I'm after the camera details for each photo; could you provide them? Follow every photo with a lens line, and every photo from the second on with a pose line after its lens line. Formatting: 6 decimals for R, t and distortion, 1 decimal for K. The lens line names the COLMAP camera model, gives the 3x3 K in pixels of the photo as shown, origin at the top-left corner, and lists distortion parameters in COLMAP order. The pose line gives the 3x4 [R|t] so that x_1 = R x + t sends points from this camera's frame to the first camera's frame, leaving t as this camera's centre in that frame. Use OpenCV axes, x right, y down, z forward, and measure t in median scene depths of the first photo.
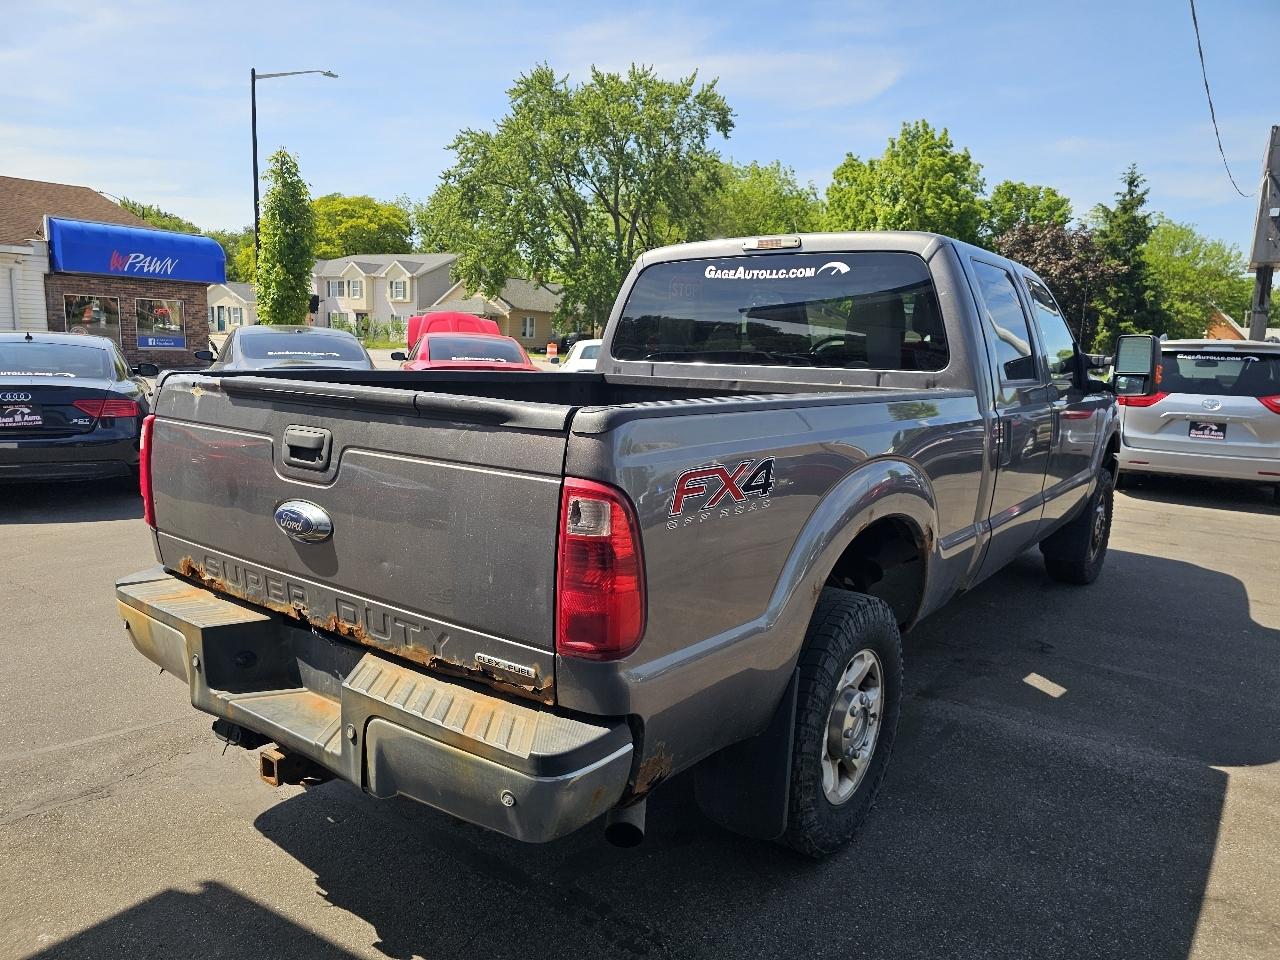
lens RADIAL K [[855.5, 0, 632.8], [0, 855.5, 491.9], [0, 0, 1]] dist [0.058700, -0.053857]
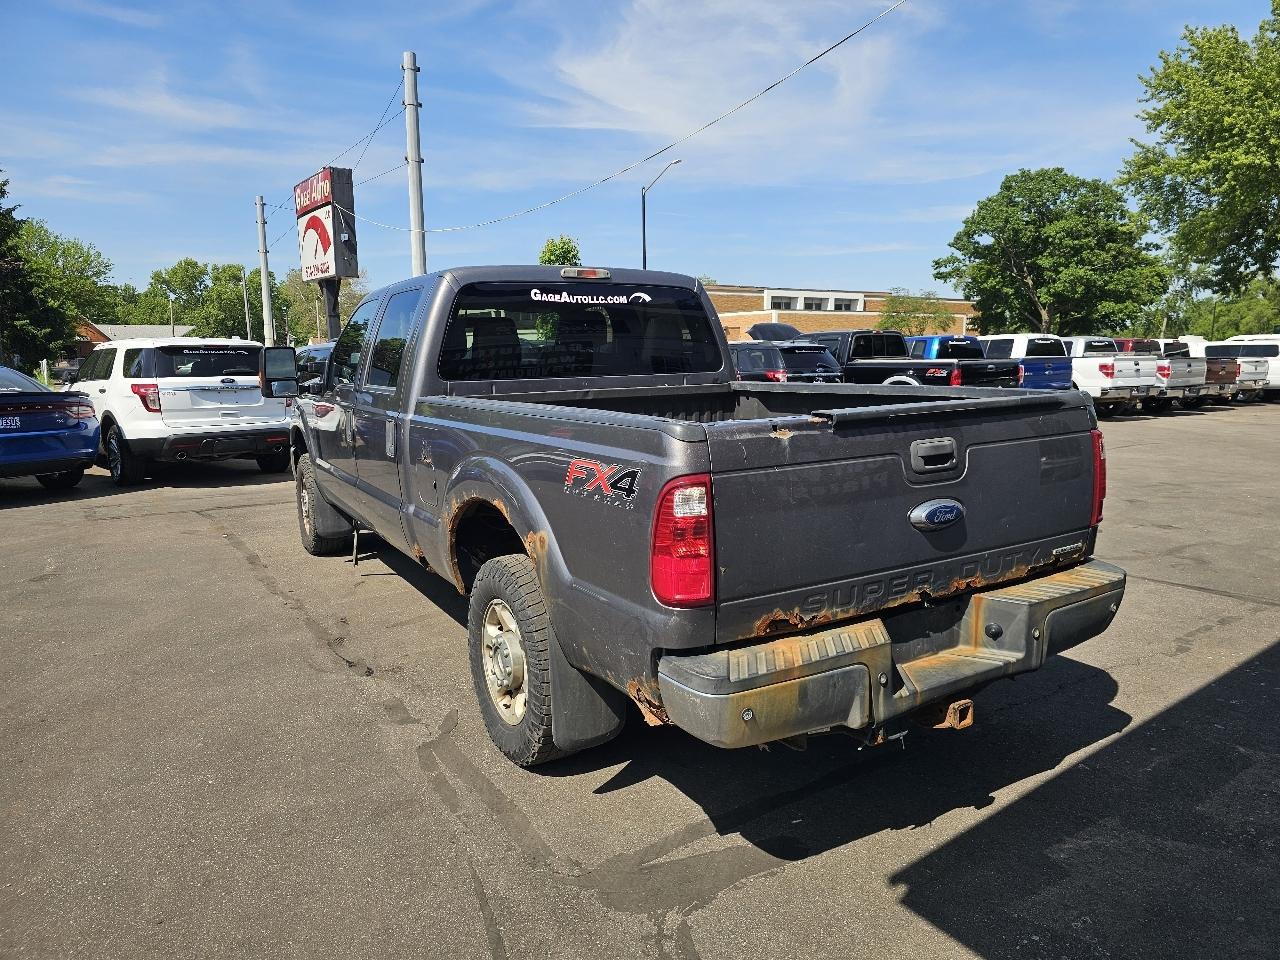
lens RADIAL K [[855.5, 0, 644.2], [0, 855.5, 476.5], [0, 0, 1]] dist [0.058700, -0.053857]
pose [[0.374587, -0.173698, 0.910776, -0.066430], [0.185441, 0.976484, 0.109960, -0.009379], [-0.908458, 0.127706, 0.397989, 0.035244]]
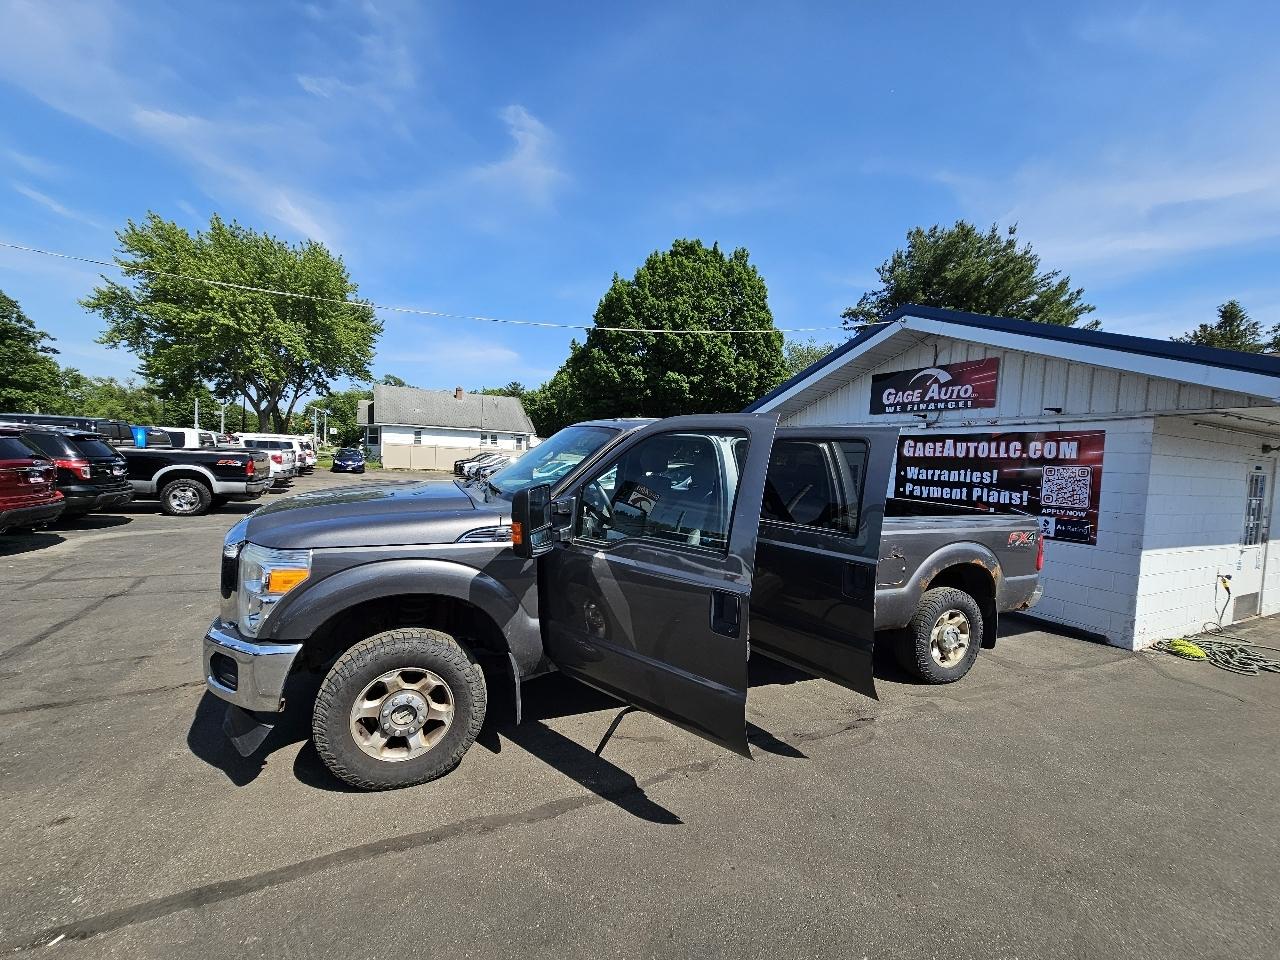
lens RADIAL K [[519.0, 0, 641.3], [0, 519.0, 481.4], [0, 0, 1]] dist [0.001725, -0.001188]
pose [[-0.865921, -0.105088, 0.489017, -0.011732], [0.005238, 0.975721, 0.218953, -0.032300], [-0.500154, 0.192158, -0.844347, 0.156116]]
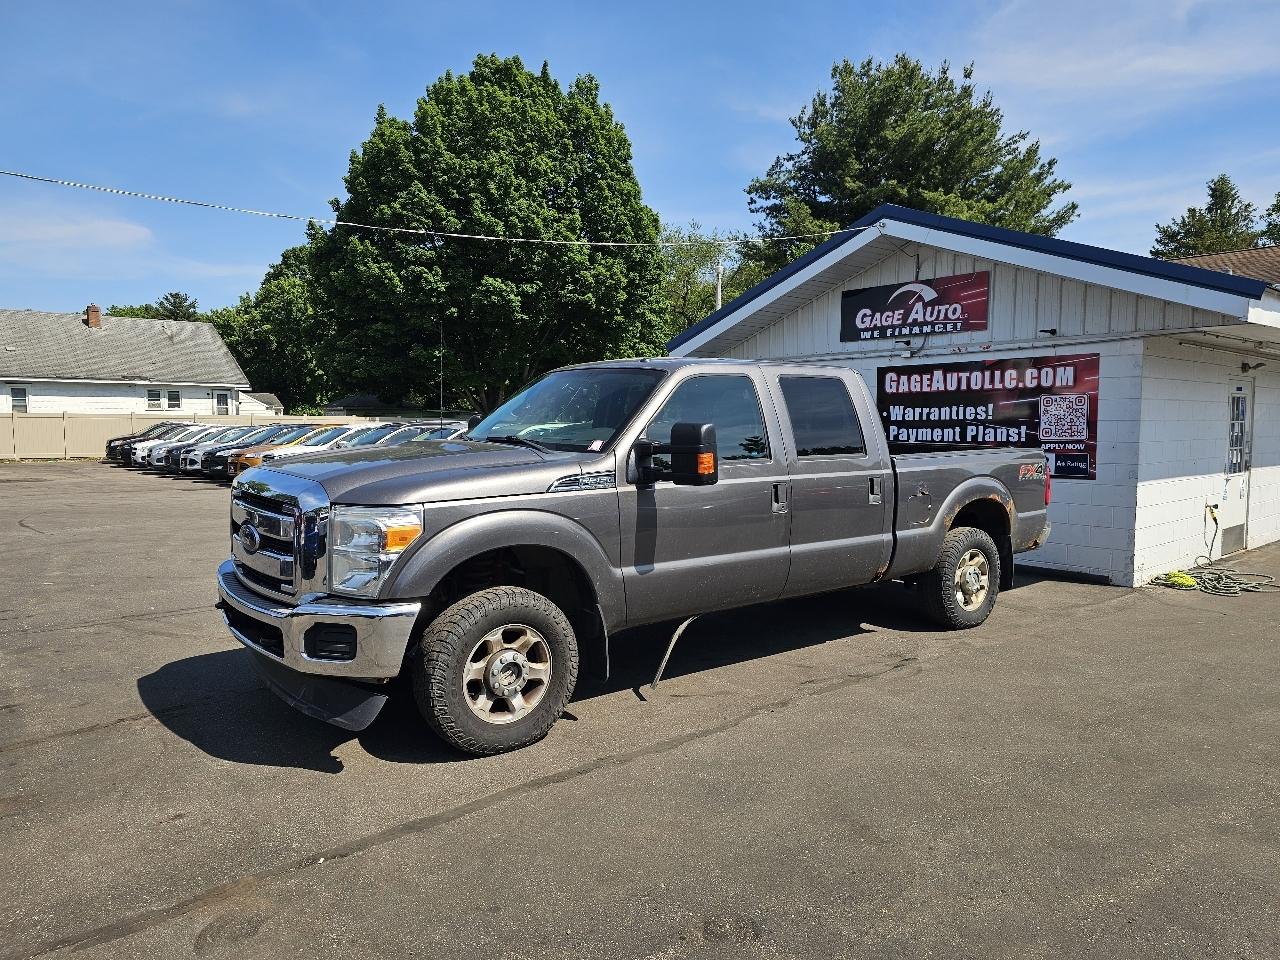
lens RADIAL K [[855.5, 0, 644.7], [0, 855.5, 480.9], [0, 0, 1]] dist [0.058700, -0.053857]
pose [[-0.966056, -0.058242, 0.251680, -0.001248], [0.006479, 0.968484, 0.248990, -0.036364], [-0.258250, 0.242169, -0.935233, 0.195003]]
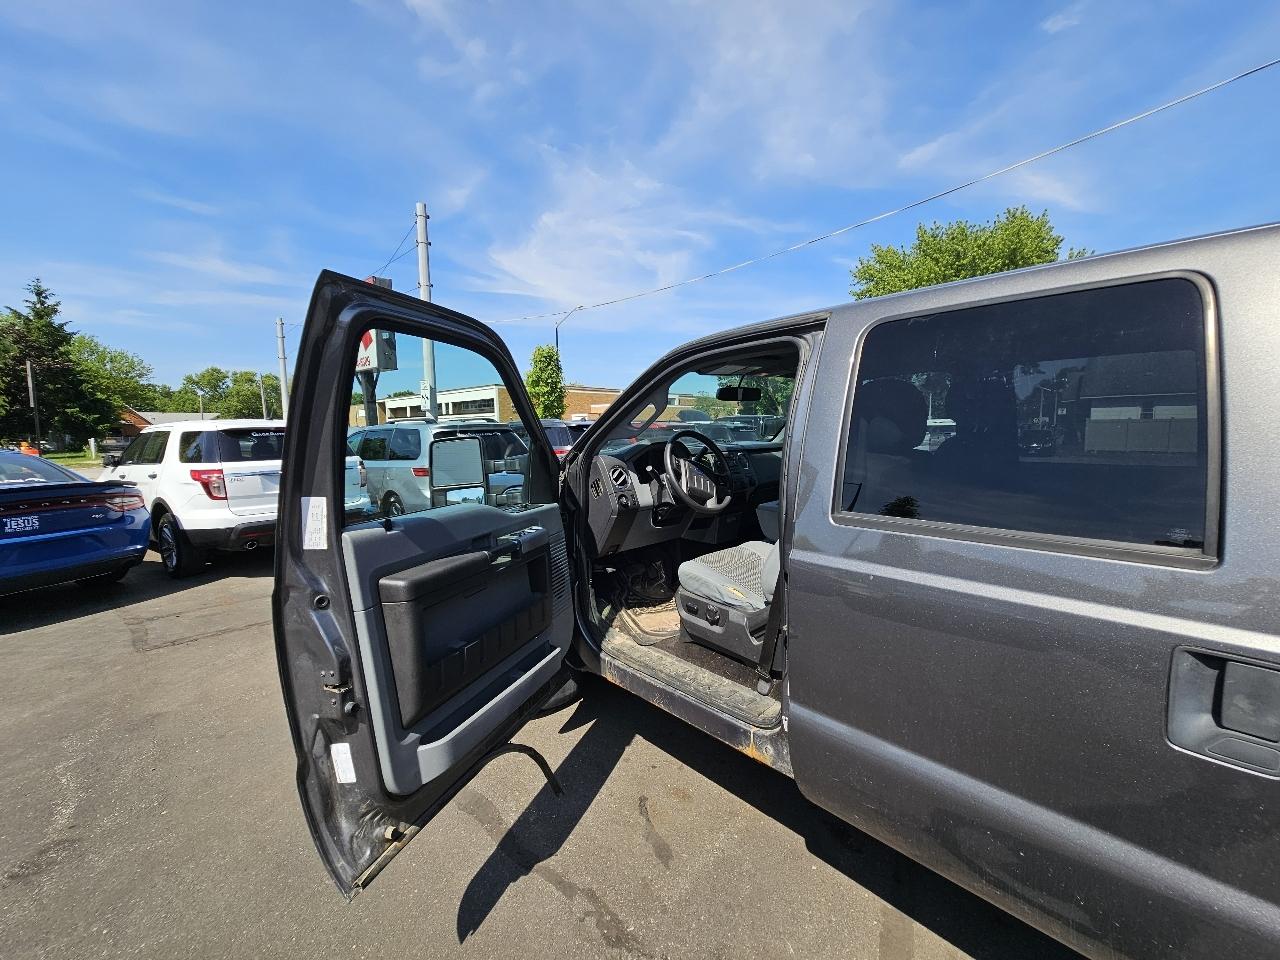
lens RADIAL K [[519.0, 0, 639.3], [0, 519.0, 487.5], [0, 0, 1]] dist [0.001725, -0.001188]
pose [[0.176706, -0.150907, 0.972626, -0.019296], [0.191198, 0.974616, 0.116479, -0.020184], [-0.965515, 0.165381, 0.201074, 0.100967]]
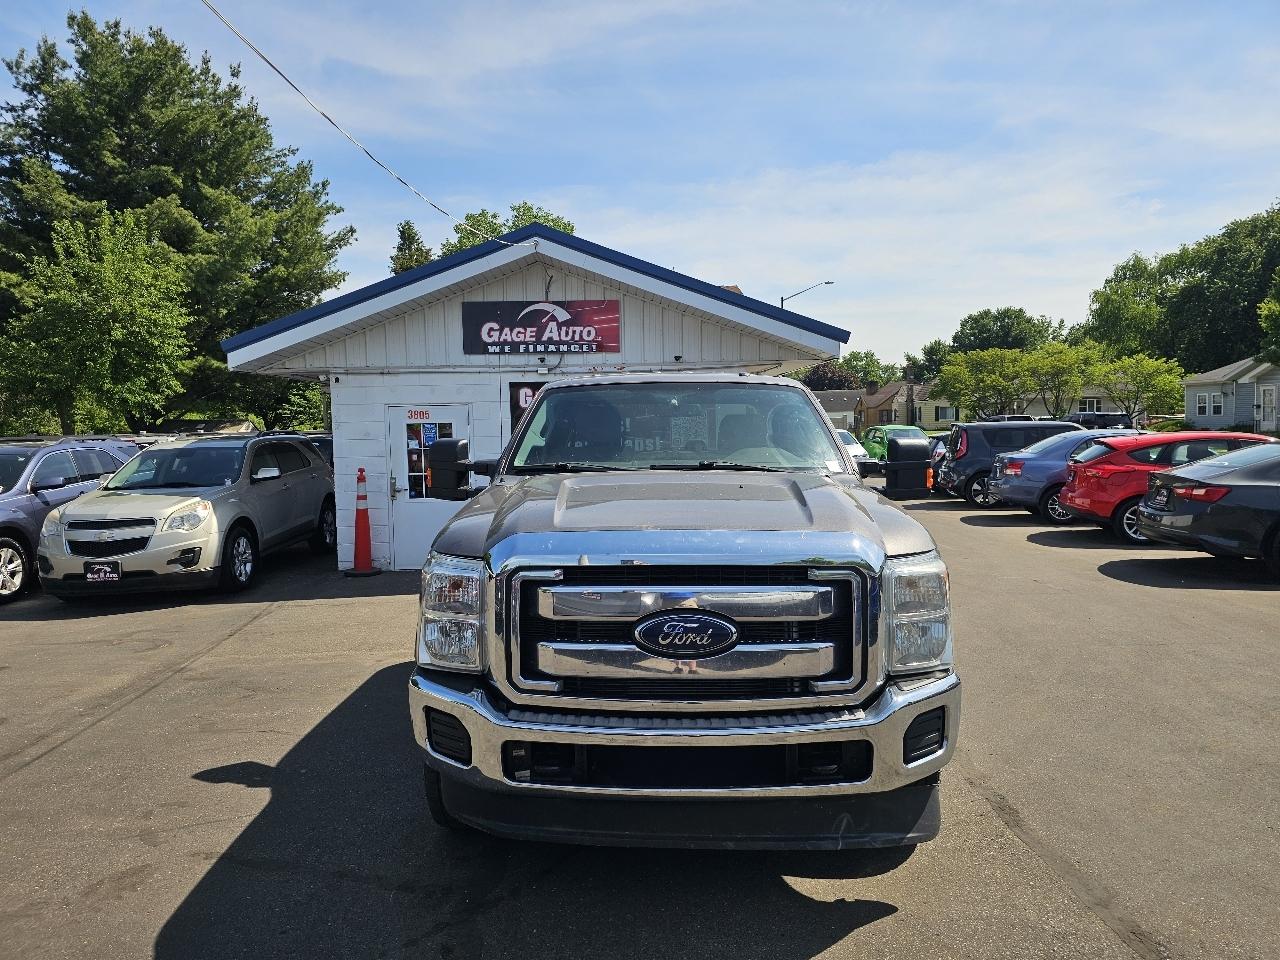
lens RADIAL K [[855.5, 0, 639.2], [0, 855.5, 473.8], [0, 0, 1]] dist [0.058700, -0.053857]
pose [[-0.813265, 0.009549, -0.581815, 0.086076], [-0.115250, 0.977415, 0.177139, -0.030072], [0.570366, 0.211115, -0.793797, 0.168756]]
